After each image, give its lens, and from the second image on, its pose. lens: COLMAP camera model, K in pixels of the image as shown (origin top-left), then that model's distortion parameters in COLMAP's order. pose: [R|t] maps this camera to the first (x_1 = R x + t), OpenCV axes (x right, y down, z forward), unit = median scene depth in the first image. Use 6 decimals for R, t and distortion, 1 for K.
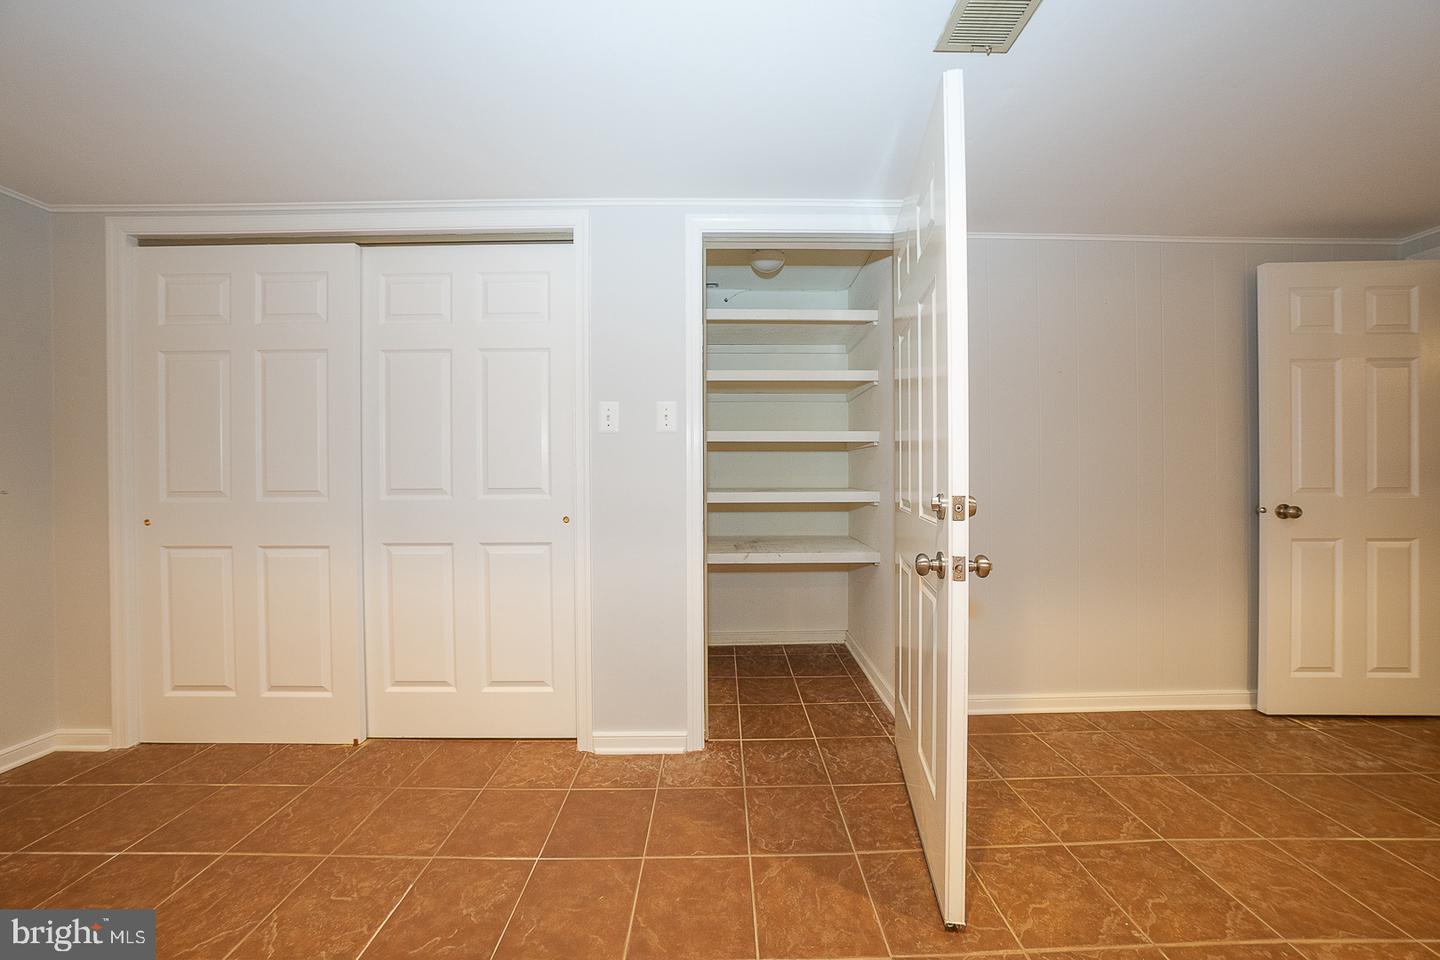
lens RADIAL K [[489.7, 0, 727.6], [0, 489.7, 472.3], [0, 0, 1]] dist [-0.021109, 0.001472]
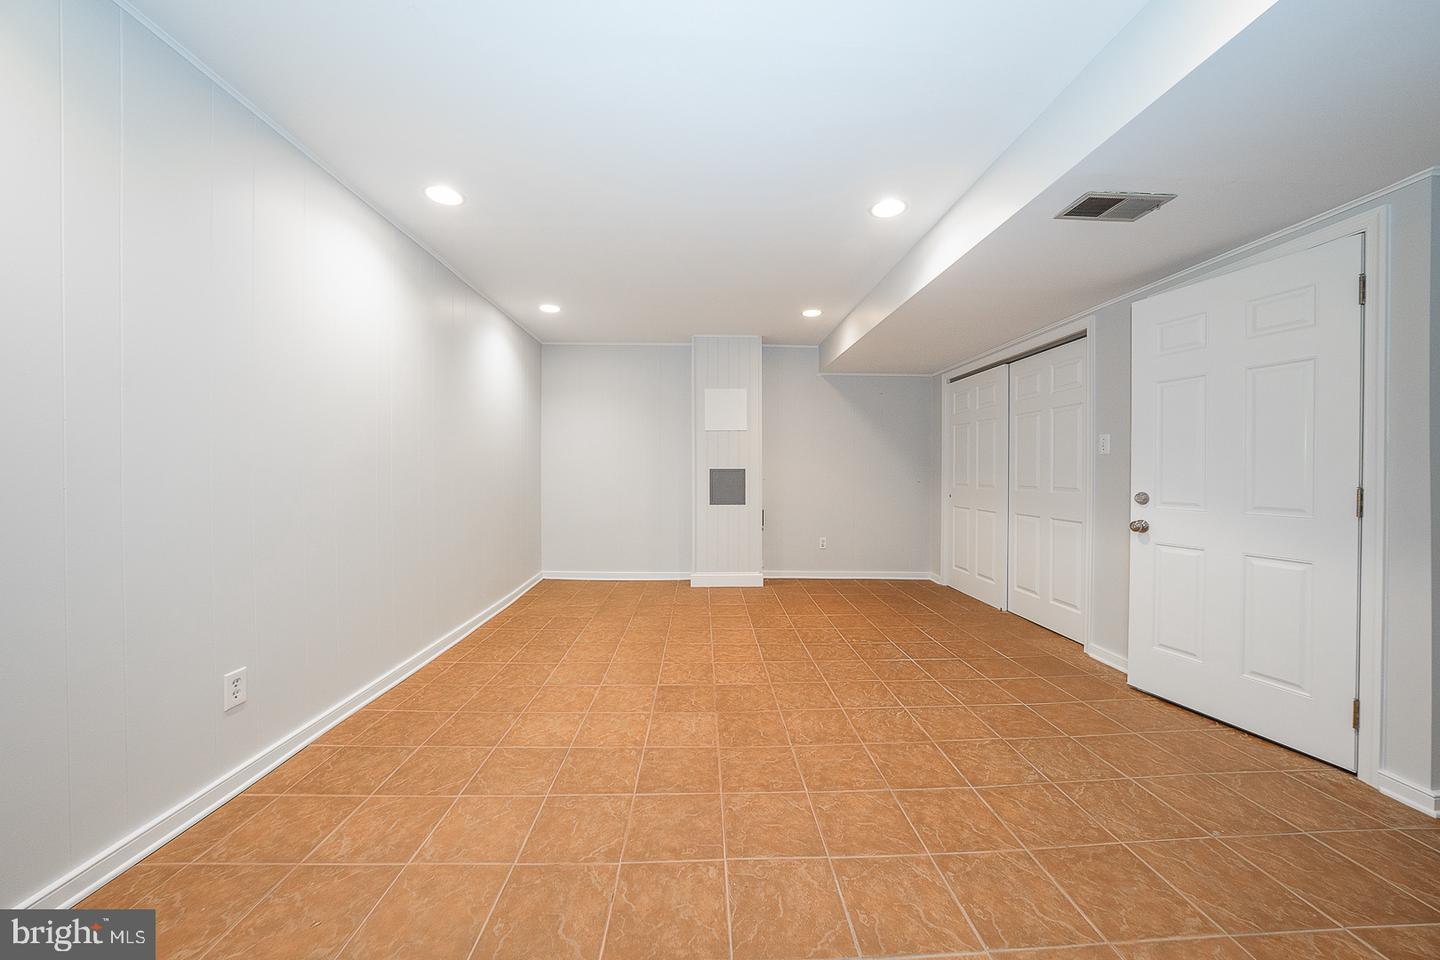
lens RADIAL K [[489.7, 0, 722.0], [0, 489.7, 475.7], [0, 0, 1]] dist [-0.021109, 0.001472]
pose [[0.029104, 0.010936, -0.999517, 1.272357], [-0.007208, 0.999916, 0.010730, -0.018980], [0.999550, 0.006893, 0.029180, -0.254270]]
